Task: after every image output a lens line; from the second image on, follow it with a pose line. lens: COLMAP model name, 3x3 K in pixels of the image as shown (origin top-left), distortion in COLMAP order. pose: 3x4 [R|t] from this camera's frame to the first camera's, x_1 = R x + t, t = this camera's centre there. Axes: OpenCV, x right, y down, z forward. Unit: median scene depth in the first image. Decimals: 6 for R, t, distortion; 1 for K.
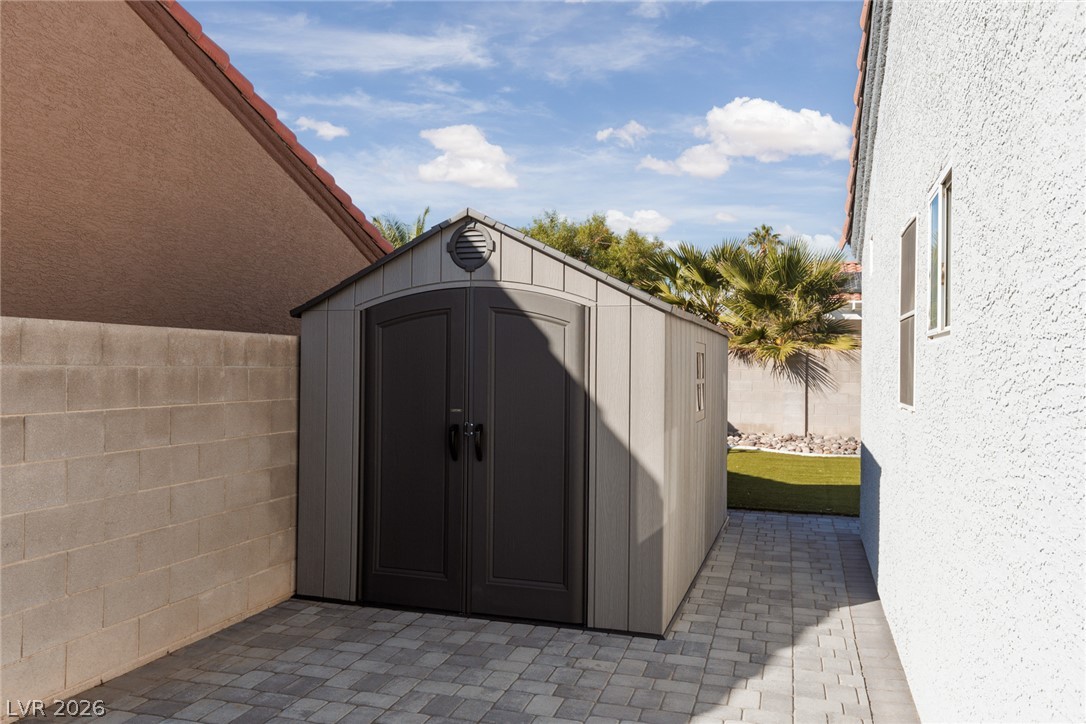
lens RADIAL K [[819.3, 0, 543.0], [0, 819.3, 362.0], [0, 0, 1]] dist [0.000130, -0.000206]
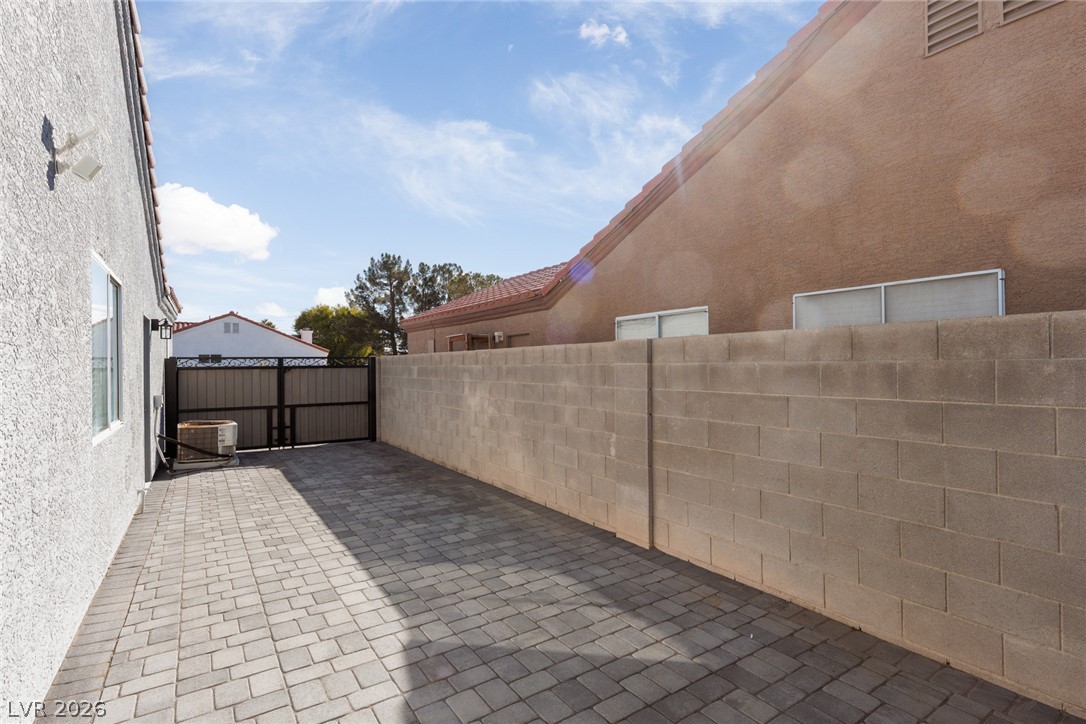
lens RADIAL K [[521.0, 0, 543.0], [0, 521.0, 362.0], [0, 0, 1]] dist [0.002002, 0.000587]
pose [[-0.630561, -0.002190, -0.776137, 0.322385], [0.013448, 0.999815, -0.013746, 0.010155], [0.776023, -0.019105, -0.630415, 1.089507]]
